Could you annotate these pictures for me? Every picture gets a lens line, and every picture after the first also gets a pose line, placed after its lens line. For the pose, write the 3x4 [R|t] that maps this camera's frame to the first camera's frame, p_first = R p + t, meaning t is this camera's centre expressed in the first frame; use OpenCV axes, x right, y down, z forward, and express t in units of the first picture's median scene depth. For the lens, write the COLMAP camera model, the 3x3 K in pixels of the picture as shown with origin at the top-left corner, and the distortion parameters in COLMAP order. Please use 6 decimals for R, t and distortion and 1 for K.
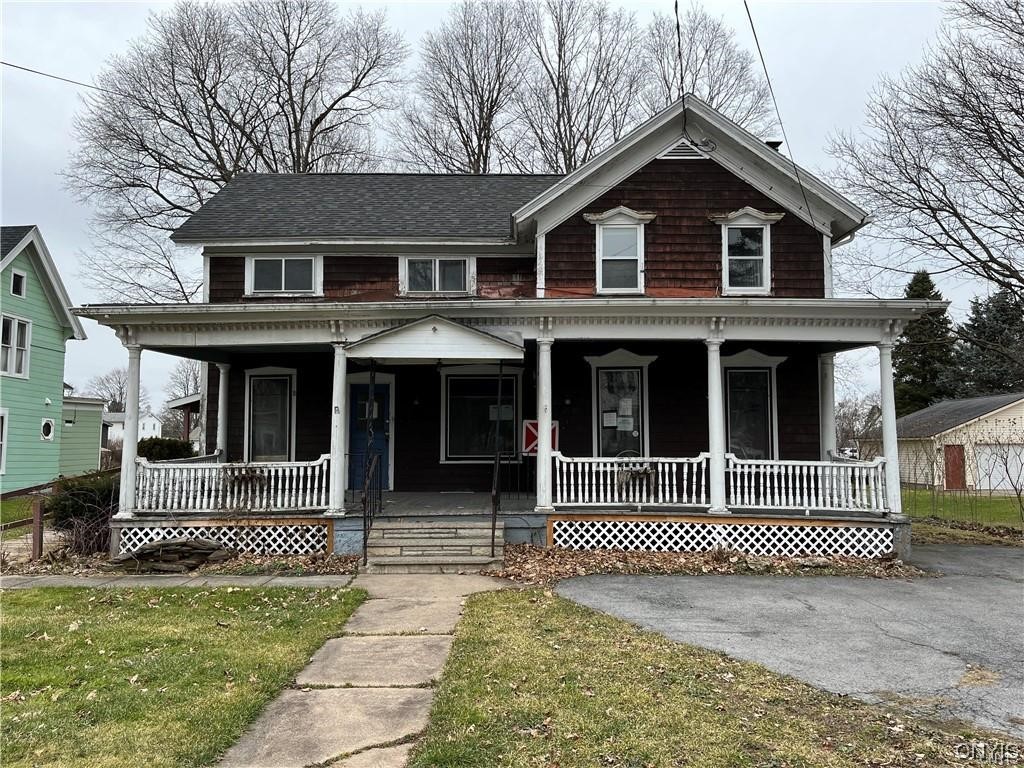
lens RADIAL K [[773.5, 0, 505.4], [0, 773.5, 392.2], [0, 0, 1]] dist [0.033467, -0.017429]
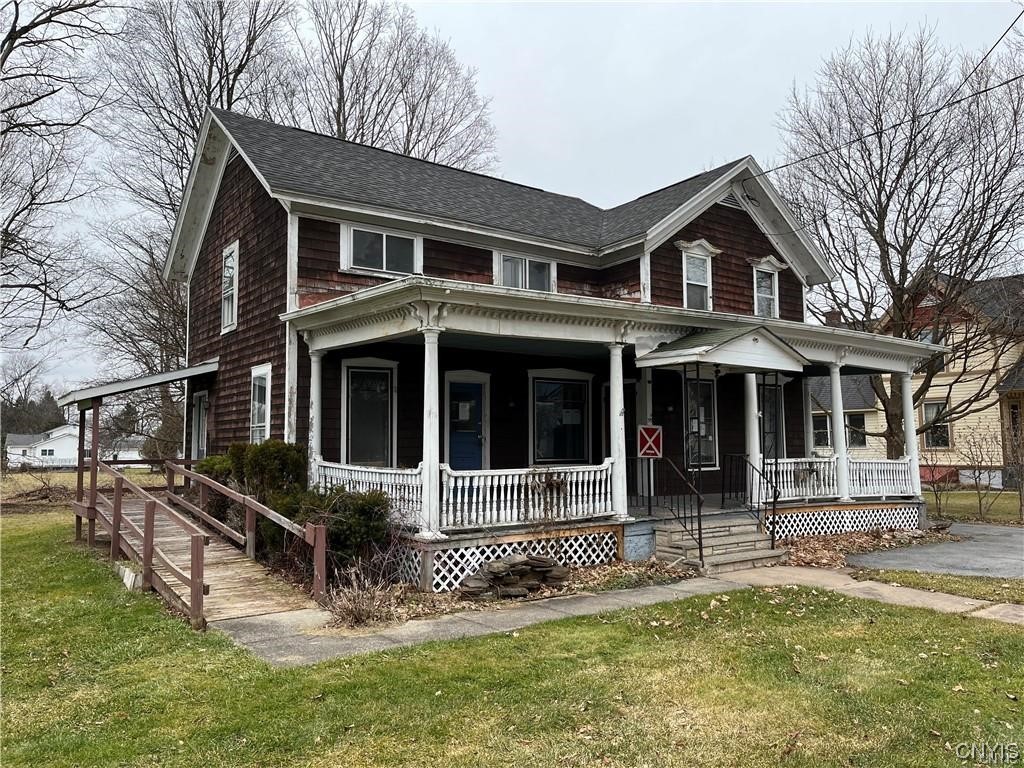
lens RADIAL K [[773.5, 0, 519.0], [0, 773.5, 375.8], [0, 0, 1]] dist [0.033467, -0.017429]
pose [[0.806183, 0.052052, 0.589372, -0.893913], [-0.034310, 0.998559, -0.041258, 0.022454], [-0.590670, 0.013040, 0.806808, 0.291563]]
